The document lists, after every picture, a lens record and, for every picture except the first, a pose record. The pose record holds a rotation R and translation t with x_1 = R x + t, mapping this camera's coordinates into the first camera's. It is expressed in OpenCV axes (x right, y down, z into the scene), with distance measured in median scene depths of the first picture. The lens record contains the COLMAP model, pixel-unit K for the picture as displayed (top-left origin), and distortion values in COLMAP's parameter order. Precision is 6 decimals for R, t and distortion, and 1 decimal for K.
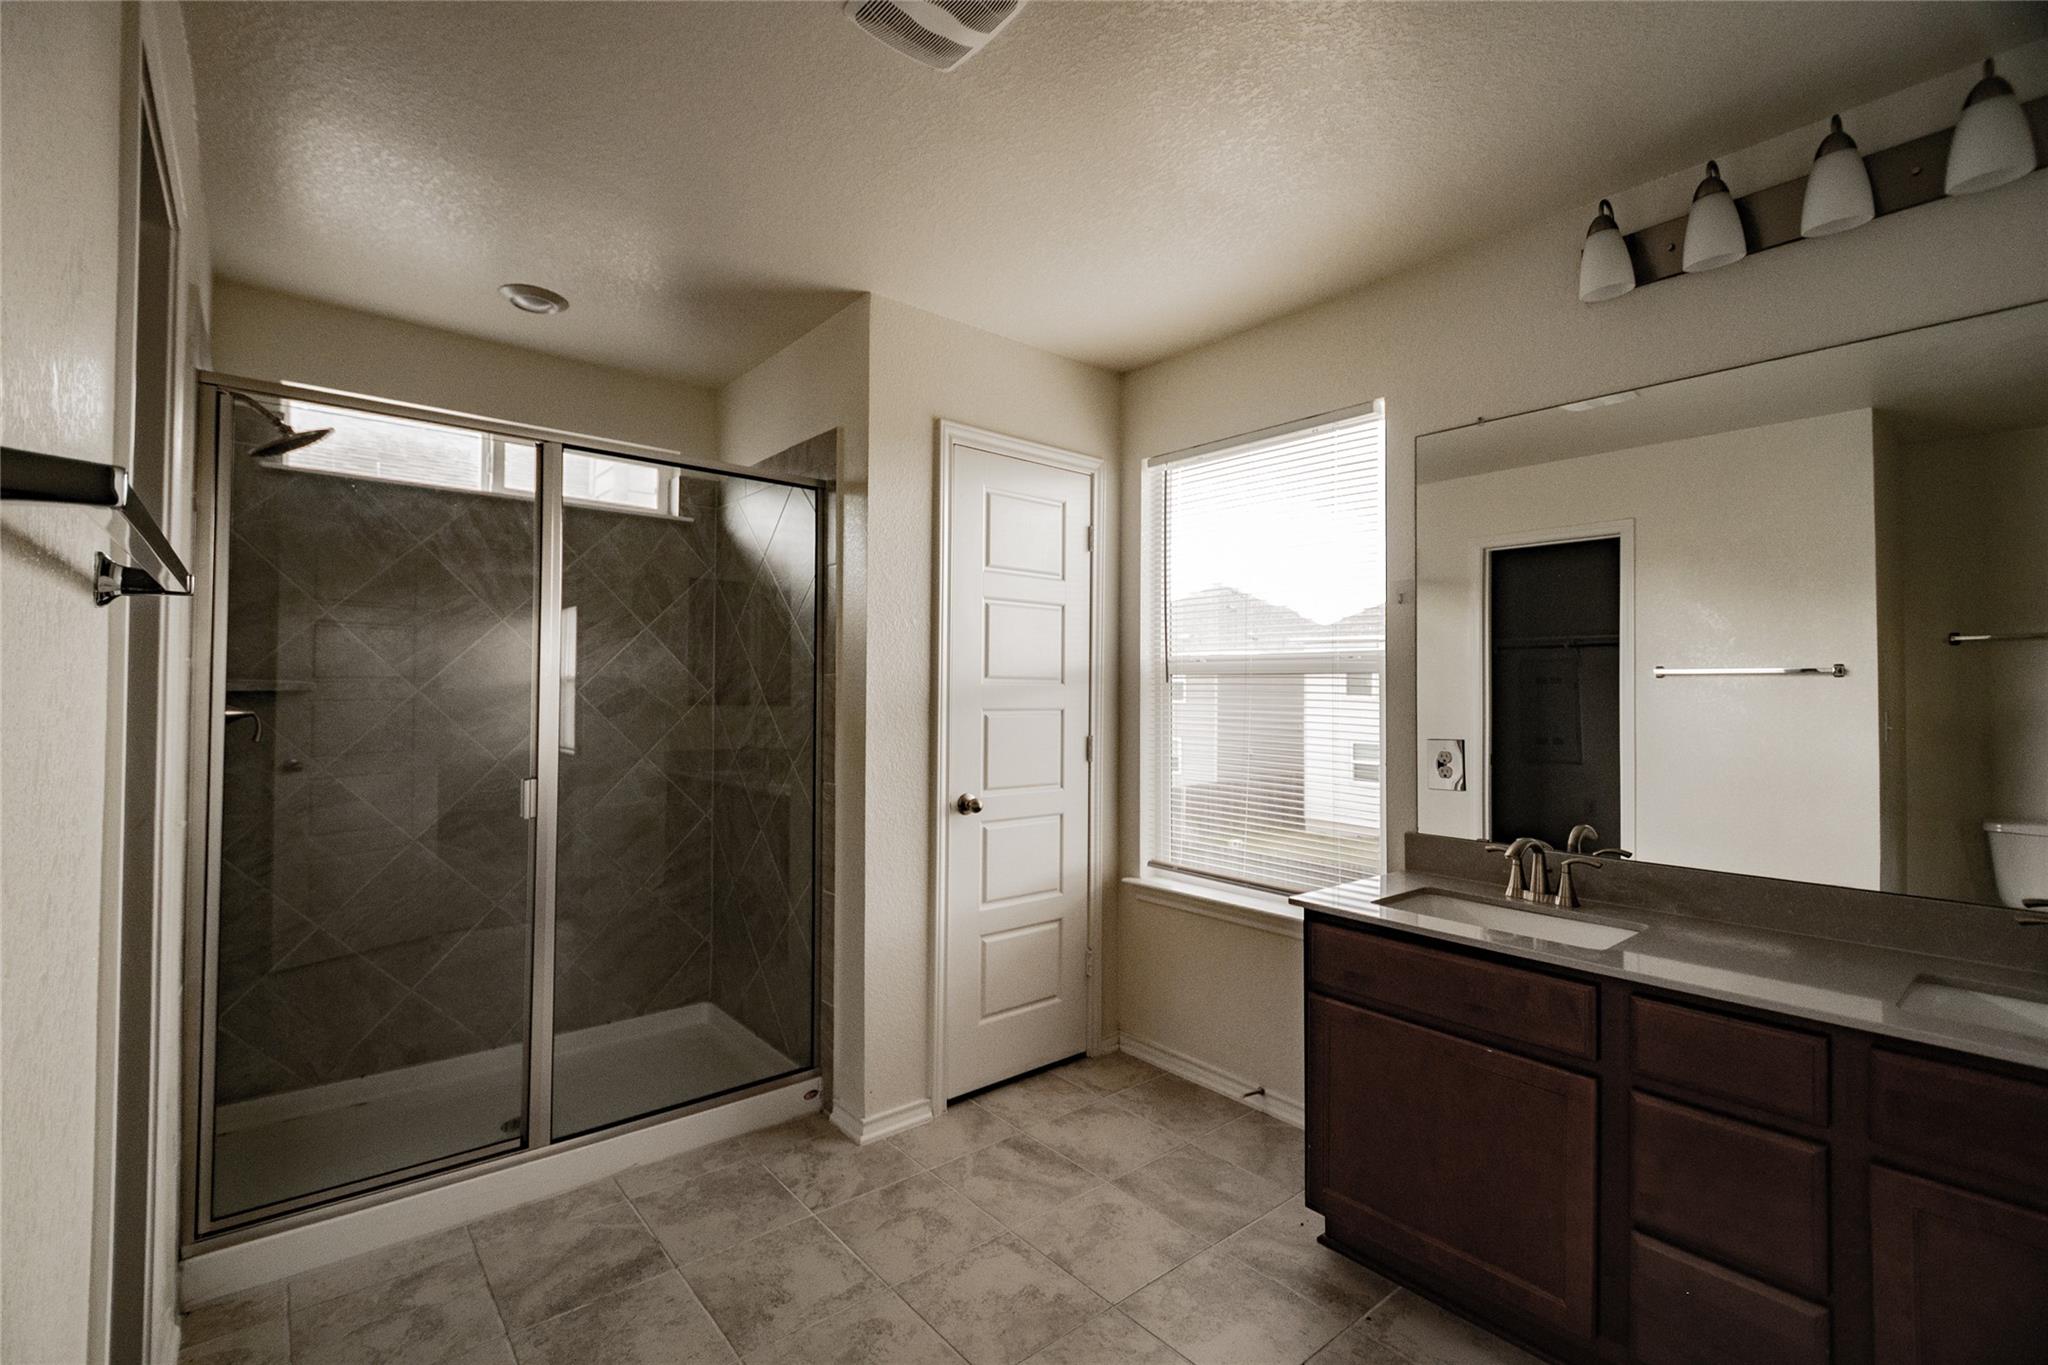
lens RADIAL K [[895.3, 0, 970.8], [0, 895.3, 675.9], [0, 0, 1]] dist [0.011603, -0.007248]
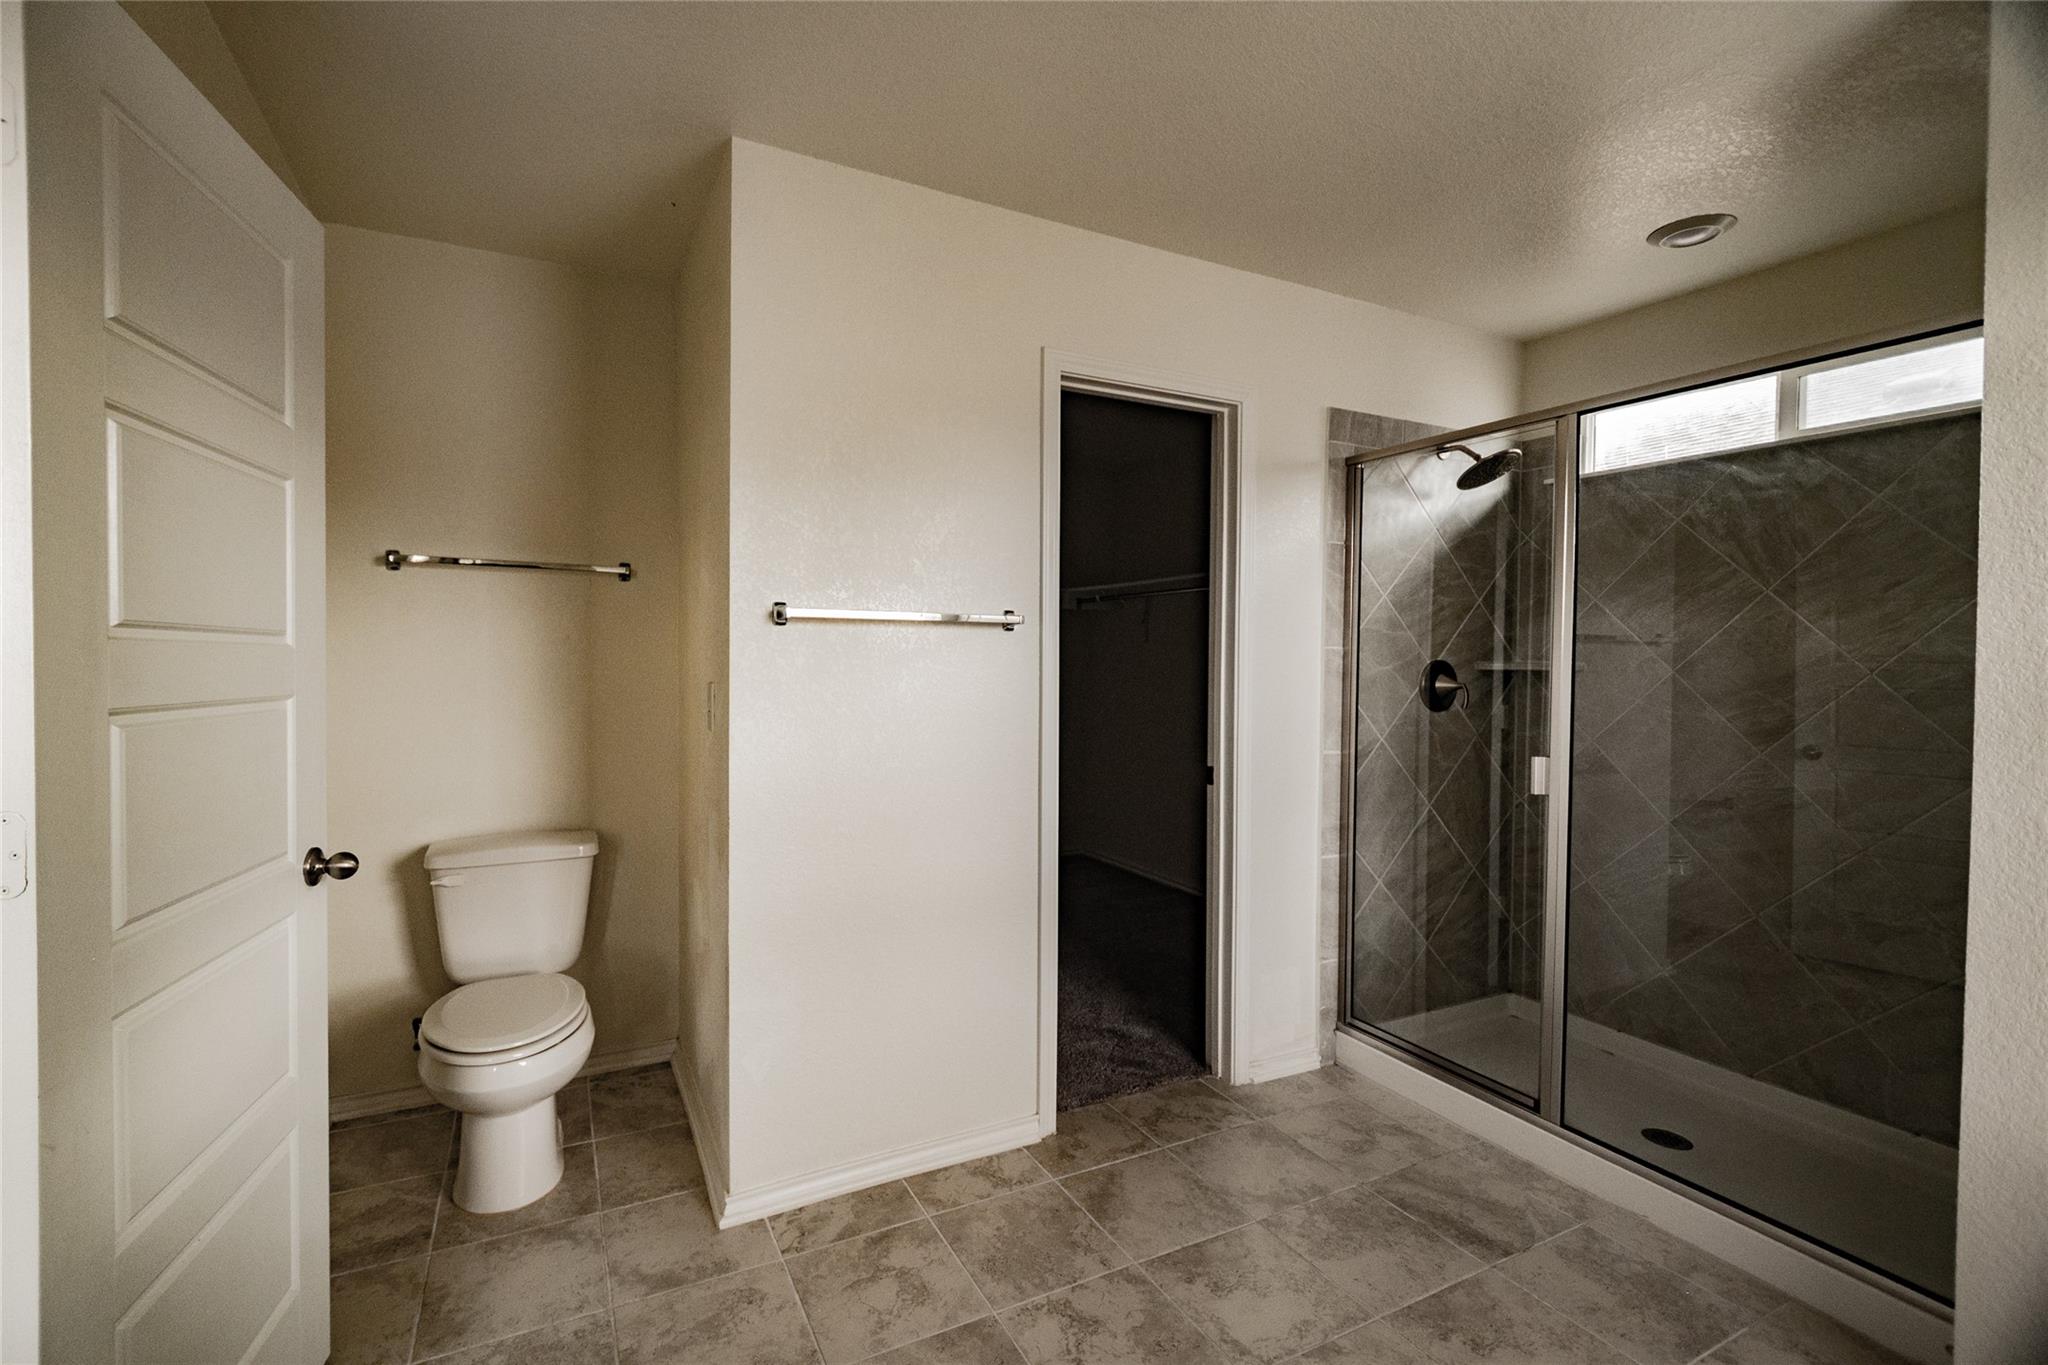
lens RADIAL K [[895.3, 0, 991.1], [0, 895.3, 677.3], [0, 0, 1]] dist [0.011603, -0.007248]
pose [[-0.198327, 0.010429, -0.980081, 0.543360], [0.004950, 0.999941, 0.009638, 0.011052], [0.980123, -0.002939, -0.198367, 0.506414]]
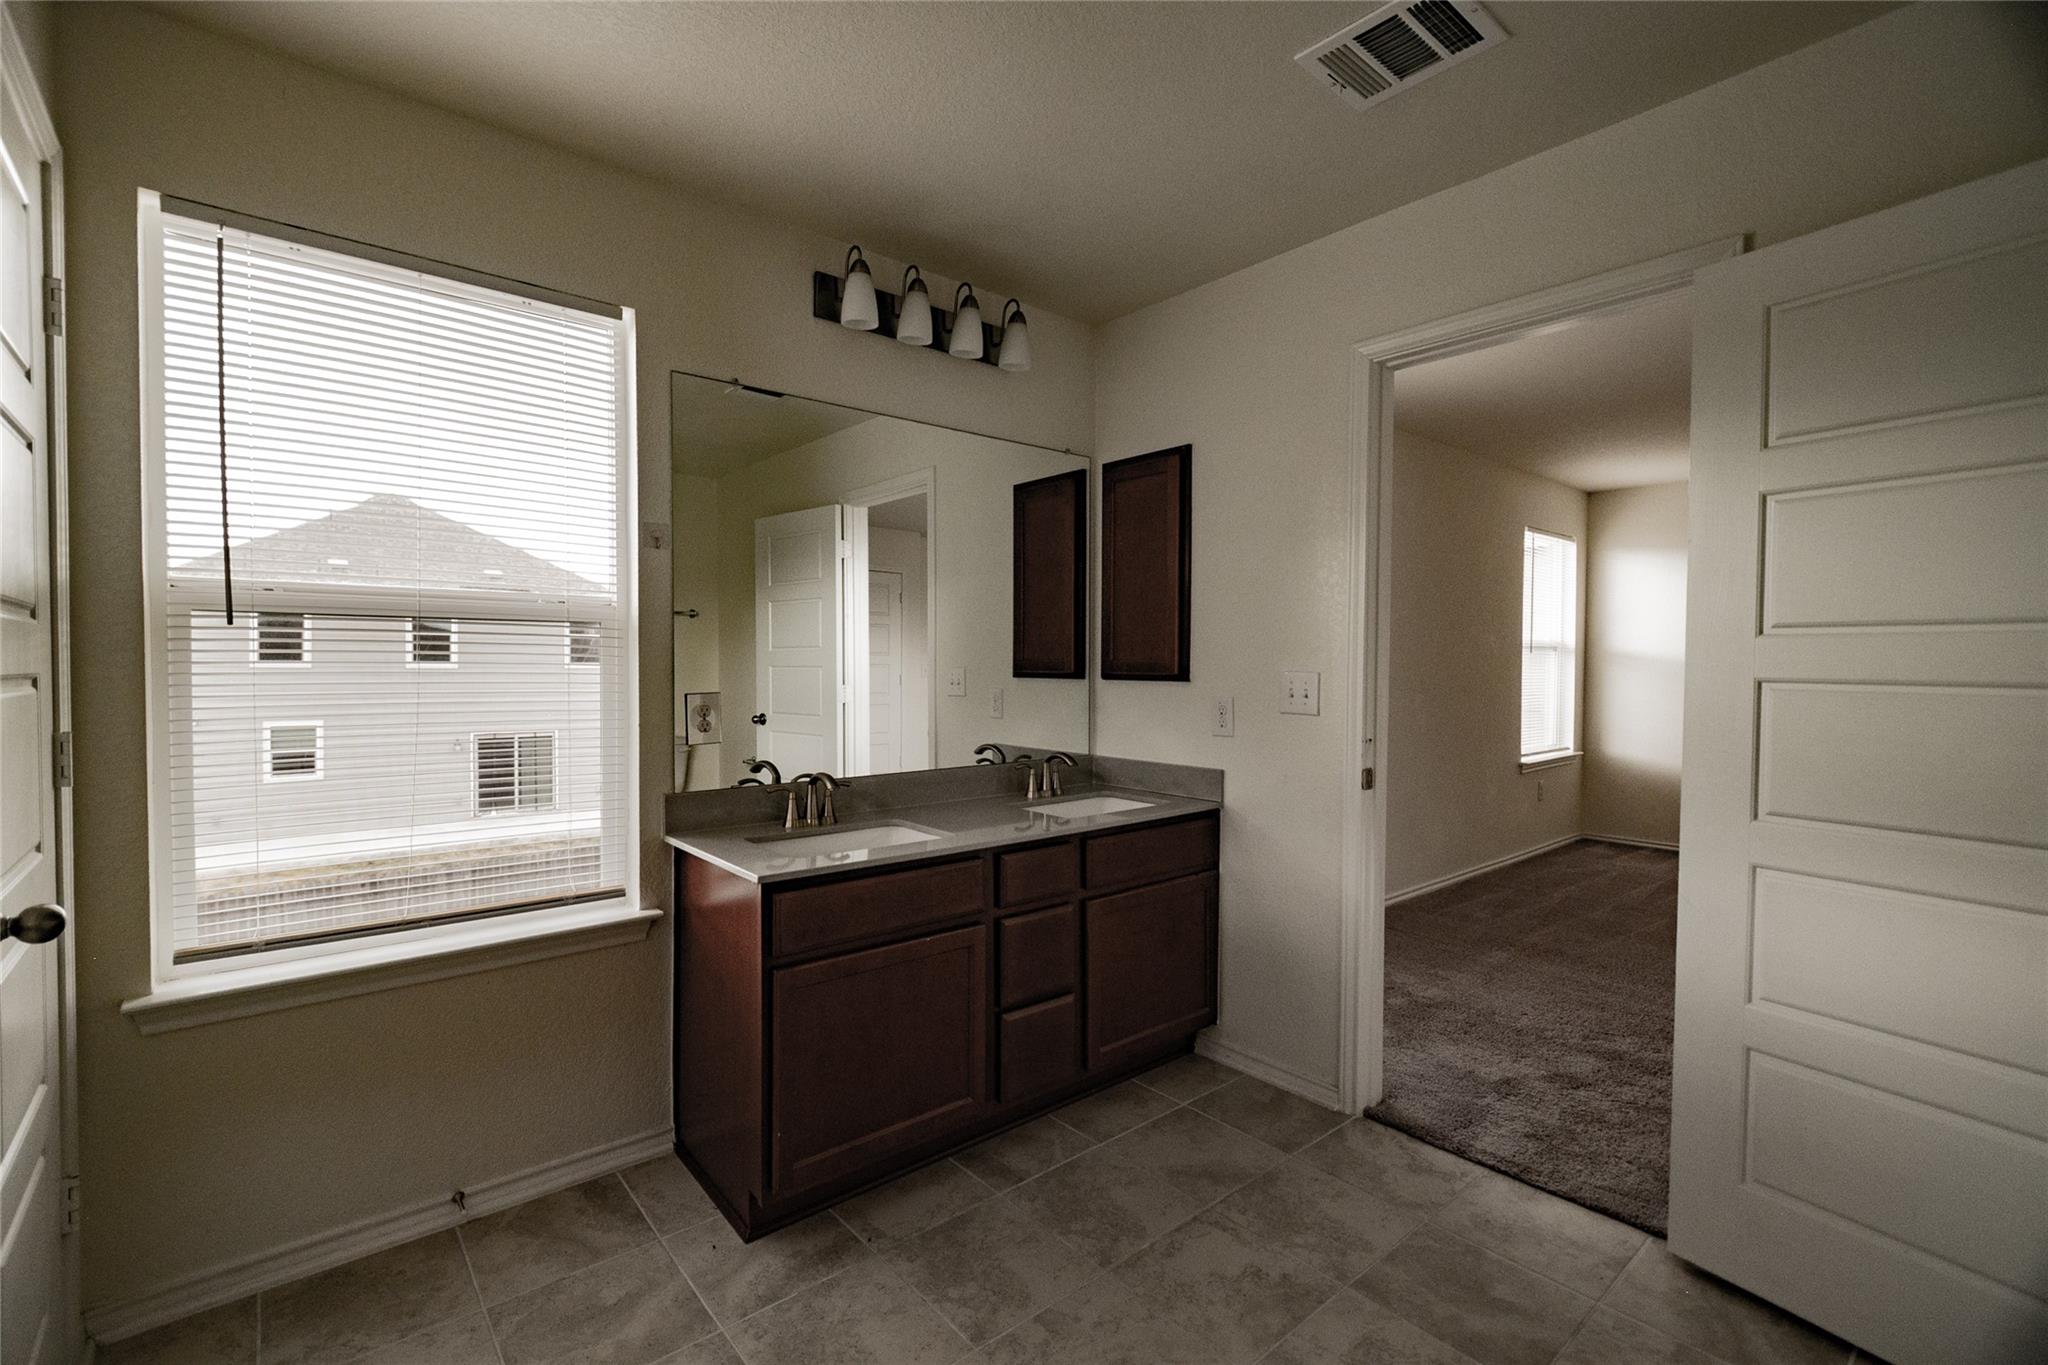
lens RADIAL K [[895.3, 0, 1008.1], [0, 895.3, 680.5], [0, 0, 1]] dist [0.011603, -0.007248]
pose [[-0.023567, -0.030607, 0.999254, -0.415166], [-0.019980, 0.999346, 0.030138, 0.018460], [-0.999523, -0.019255, -0.024164, 0.614230]]
